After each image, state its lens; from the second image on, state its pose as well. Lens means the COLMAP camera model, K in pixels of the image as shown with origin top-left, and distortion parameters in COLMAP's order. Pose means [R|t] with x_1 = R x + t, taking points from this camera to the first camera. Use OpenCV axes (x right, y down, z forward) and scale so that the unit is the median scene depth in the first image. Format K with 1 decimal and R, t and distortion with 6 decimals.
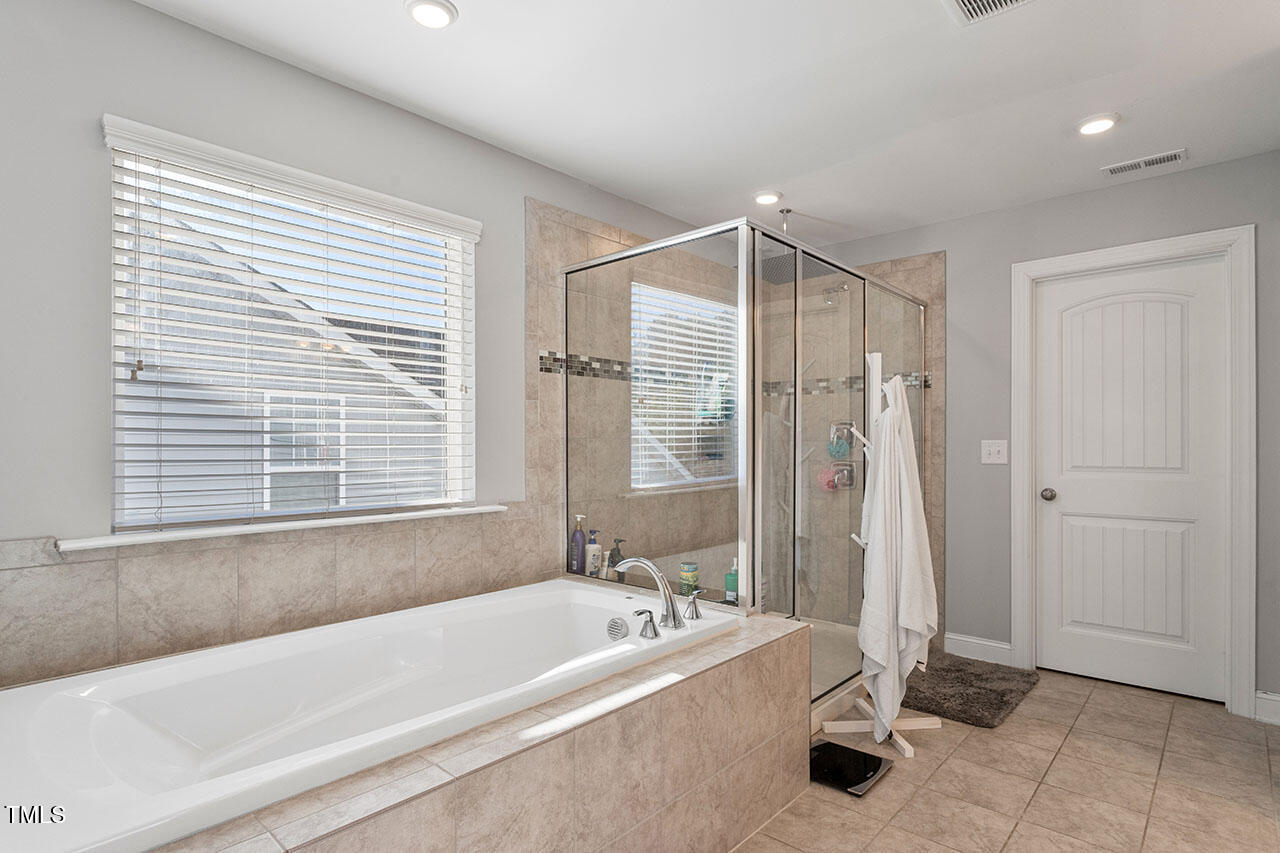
lens RADIAL K [[662.7, 0, 640.9], [0, 662.7, 435.3], [0, 0, 1]] dist [-0.004662, -0.001111]
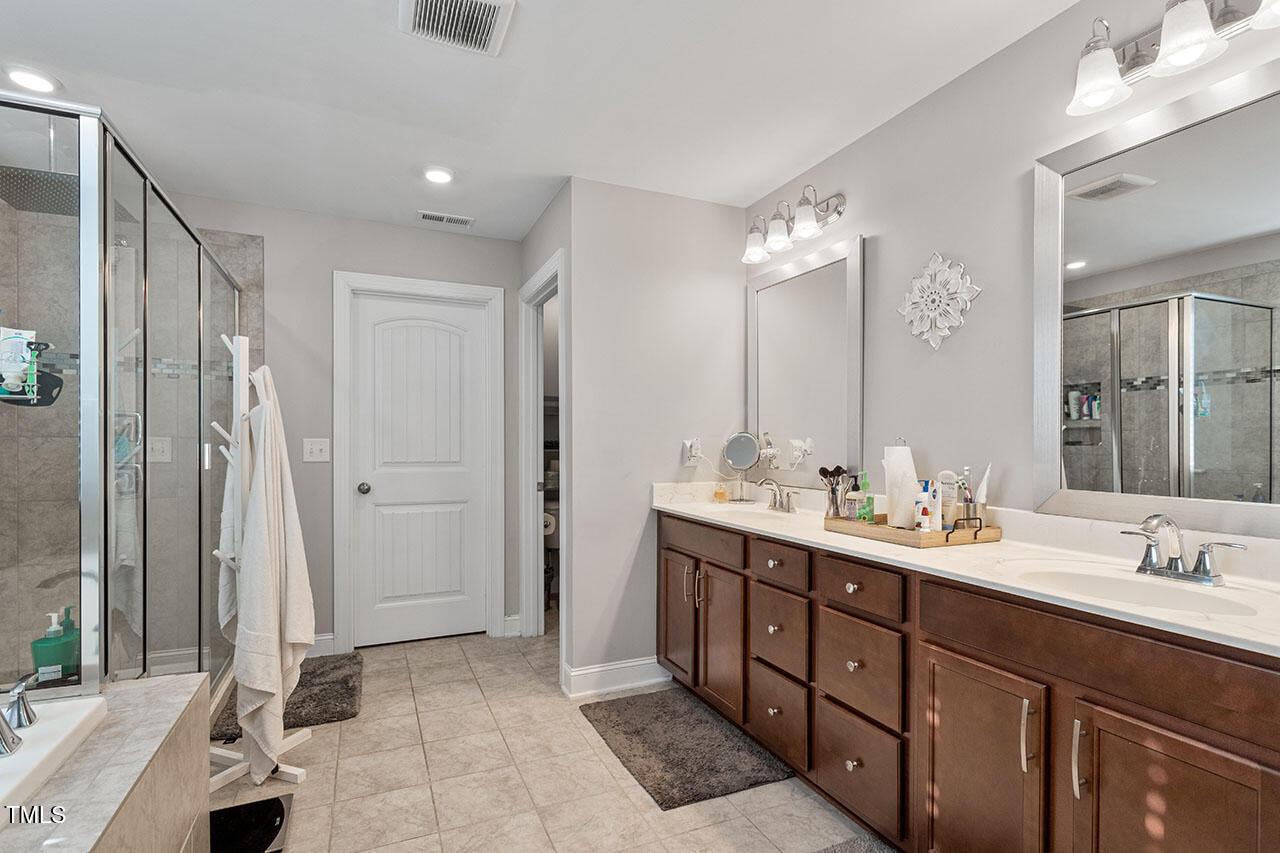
lens RADIAL K [[614.9, 0, 645.2], [0, 614.9, 443.4], [0, 0, 1]] dist [0.000352, 0.001011]
pose [[0.398108, 0.003229, 0.917333, -0.171329], [-0.017590, 0.999837, 0.004114, 0.002366], [-0.917170, -0.017774, 0.398099, 0.200264]]
